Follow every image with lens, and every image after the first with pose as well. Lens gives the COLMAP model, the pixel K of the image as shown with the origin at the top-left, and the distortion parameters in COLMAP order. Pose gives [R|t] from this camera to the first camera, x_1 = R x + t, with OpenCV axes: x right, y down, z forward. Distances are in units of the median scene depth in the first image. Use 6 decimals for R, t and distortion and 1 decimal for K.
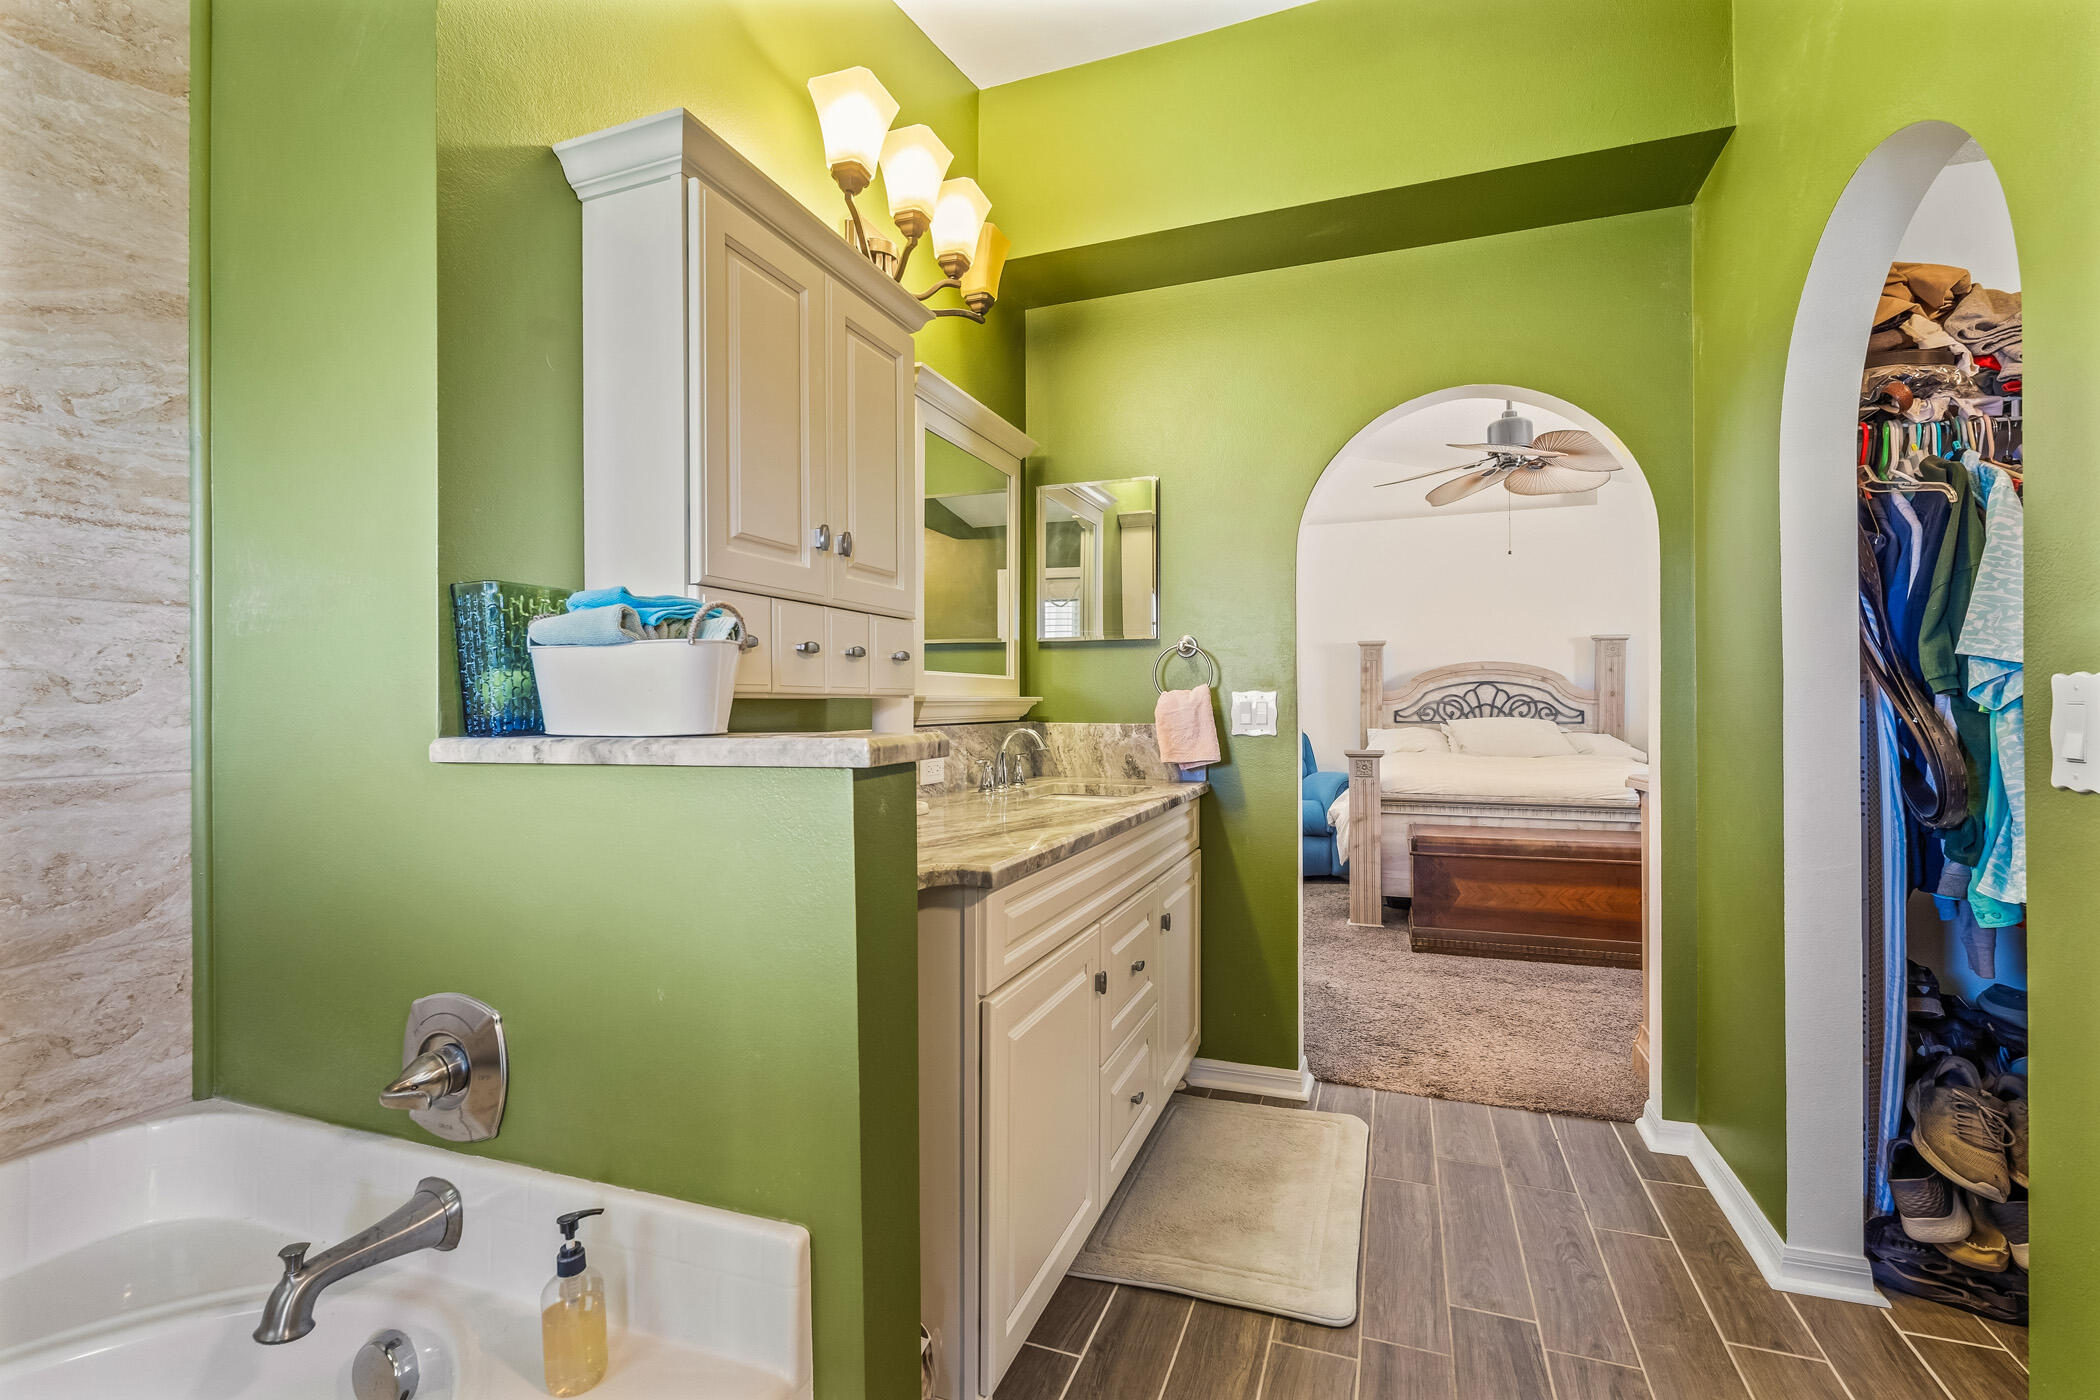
lens RADIAL K [[947.3, 0, 1044.9], [0, 947.3, 709.6], [0, 0, 1]] dist [0.003133, 0.000169]
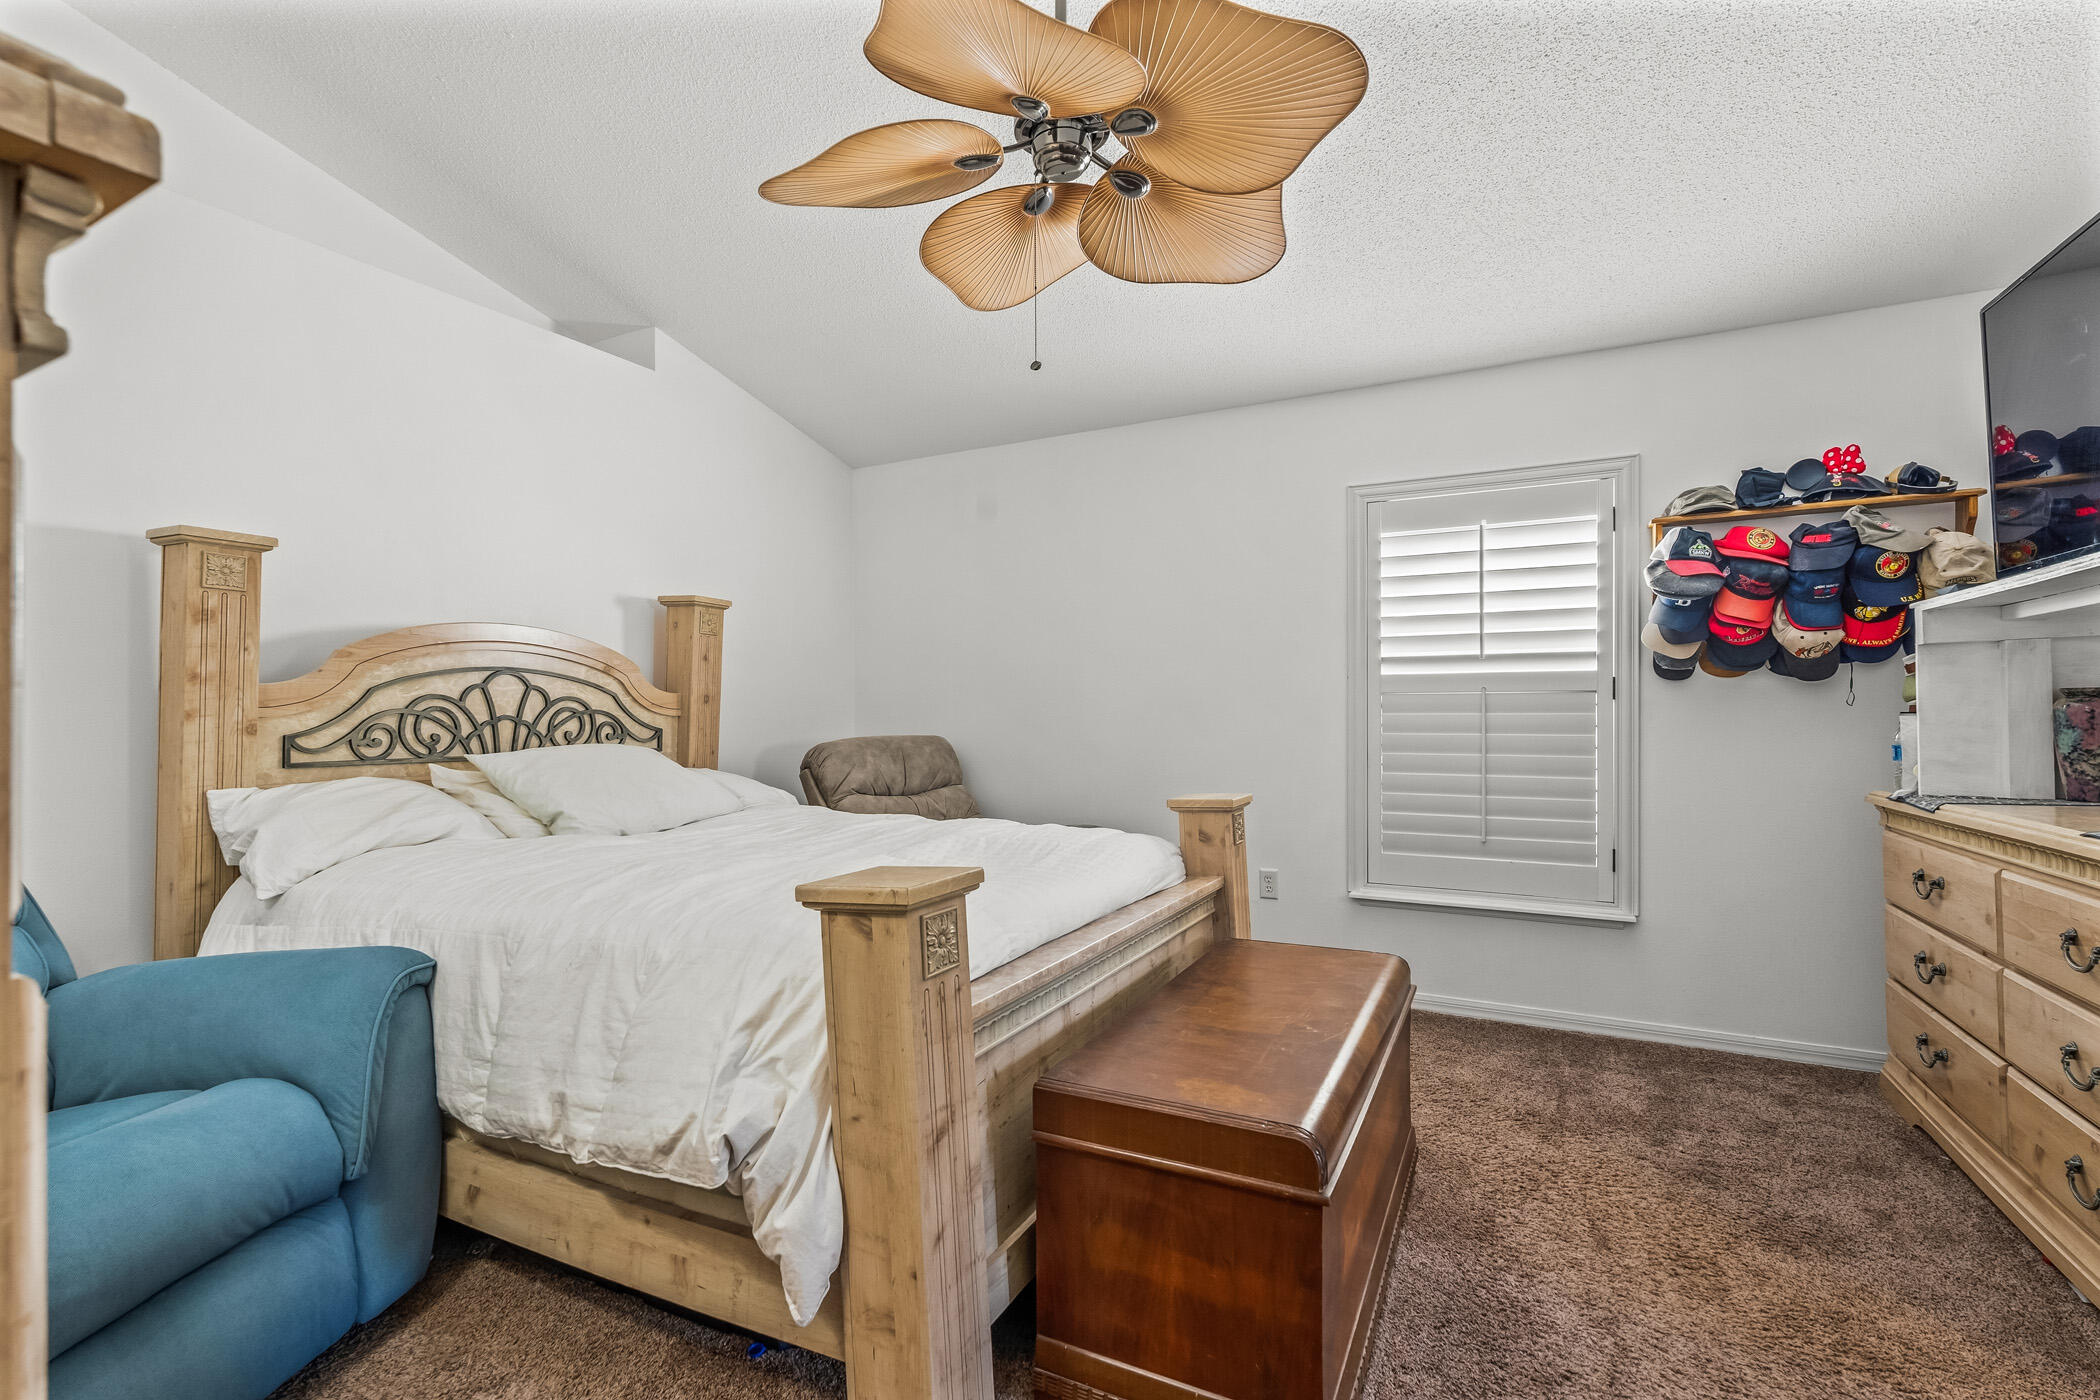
lens RADIAL K [[947.3, 0, 1044.9], [0, 947.3, 709.6], [0, 0, 1]] dist [0.003133, 0.000169]
pose [[0.121946, 0.005500, 0.992521, 0.040845], [0.005903, 0.999963, -0.006267, -0.004938], [-0.992519, 0.006623, 0.121909, 0.684067]]
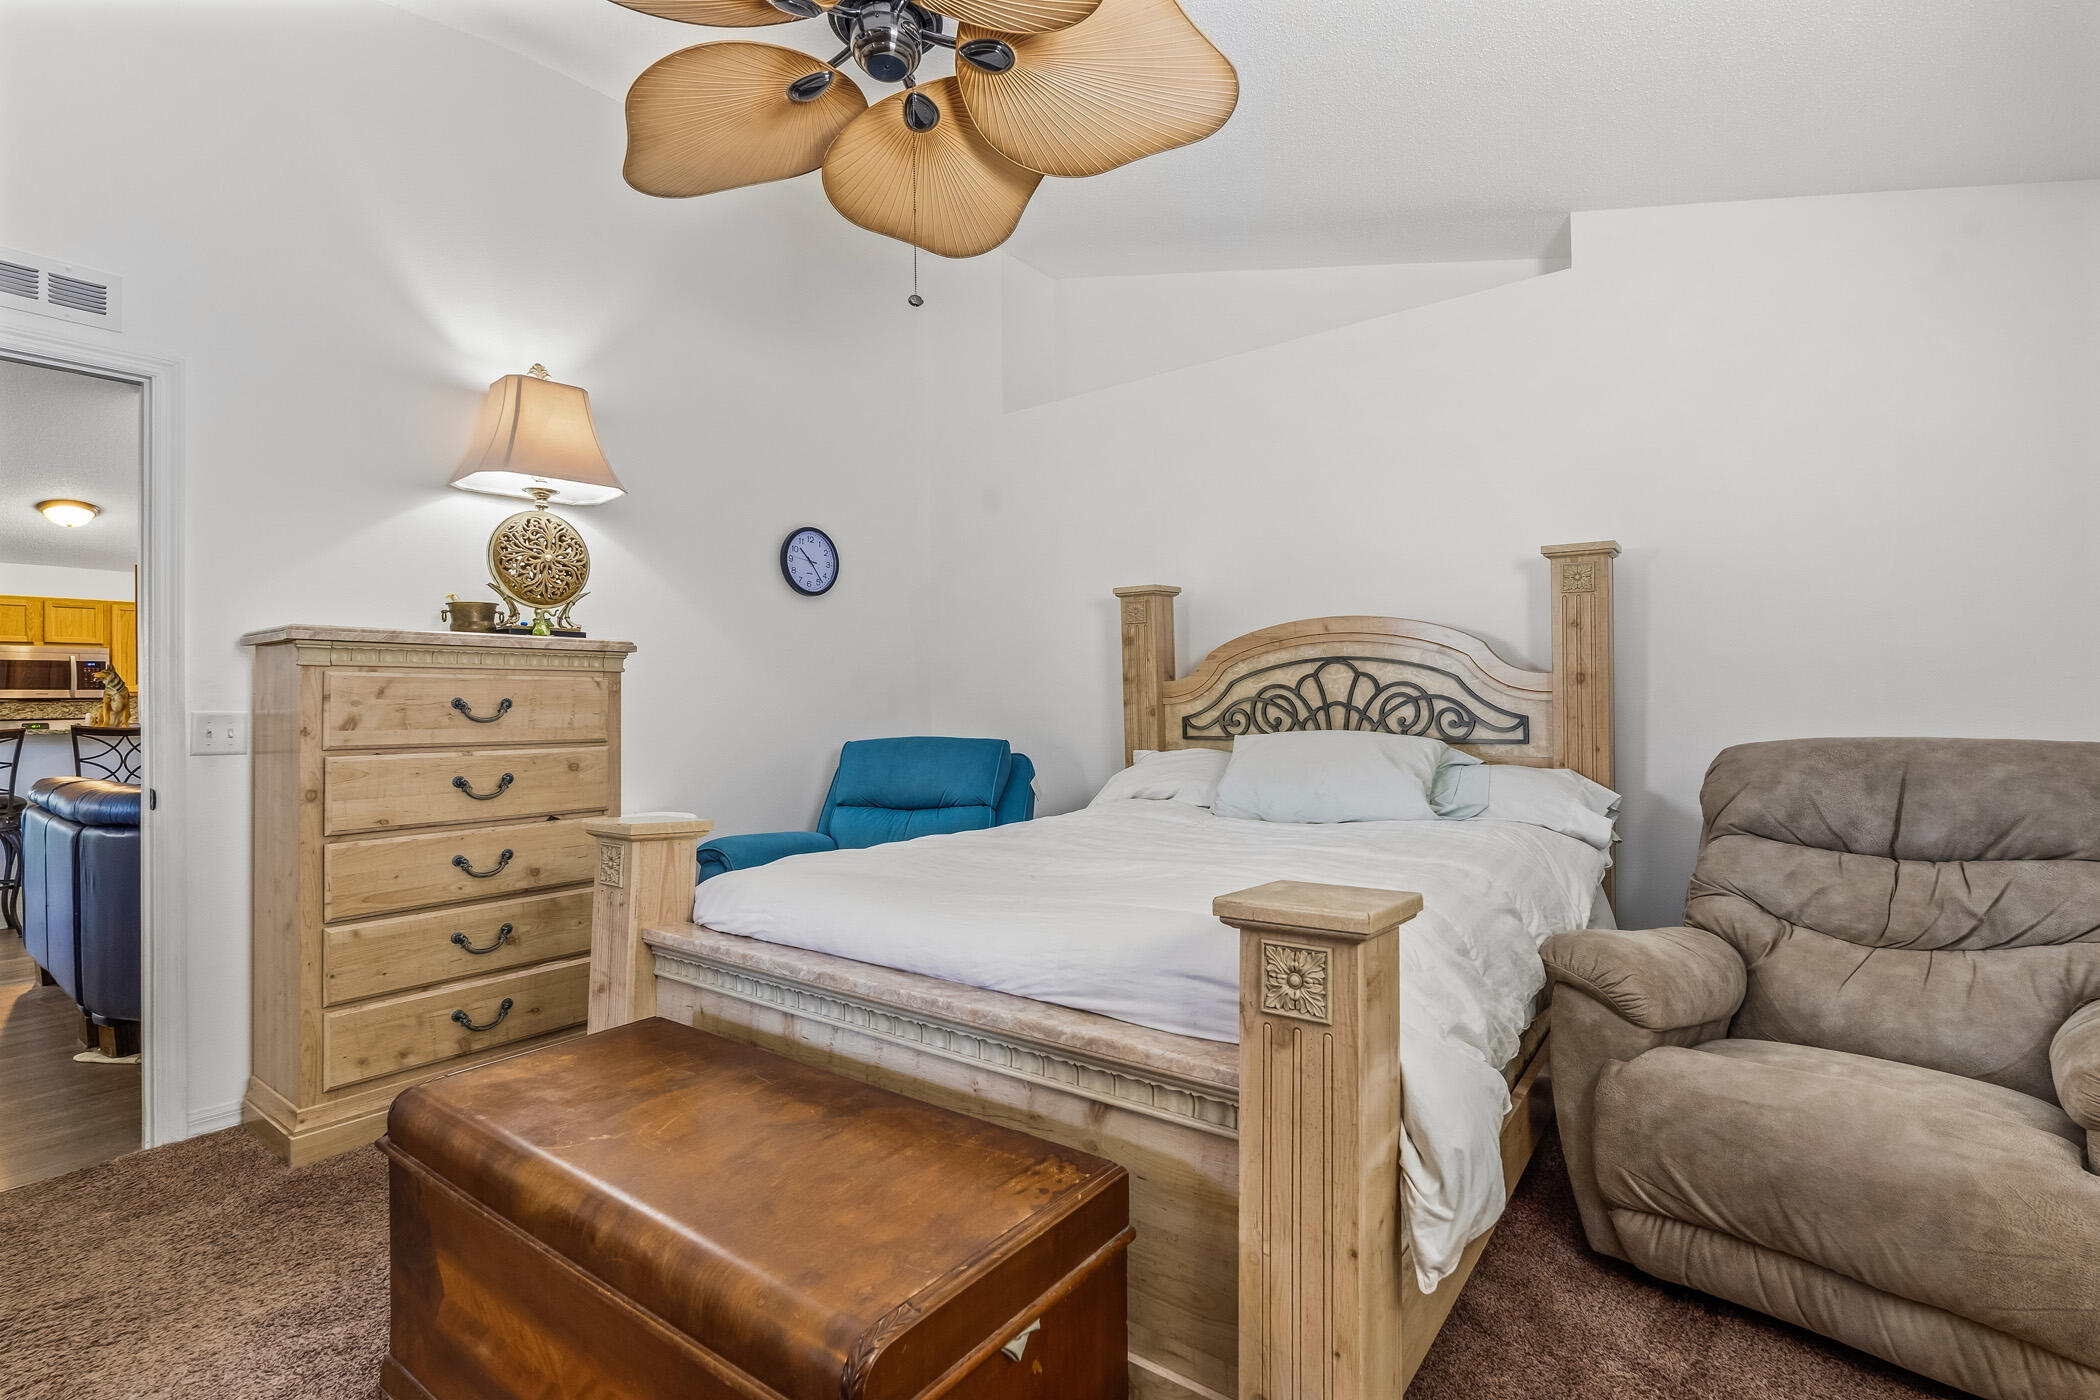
lens RADIAL K [[947.3, 0, 1044.9], [0, 947.3, 709.6], [0, 0, 1]] dist [0.003133, 0.000169]
pose [[0.963241, -0.006987, -0.268546, 0.451310], [0.007550, 0.999971, 0.001064, -0.003996], [0.268531, -0.003052, 0.963266, 0.482376]]
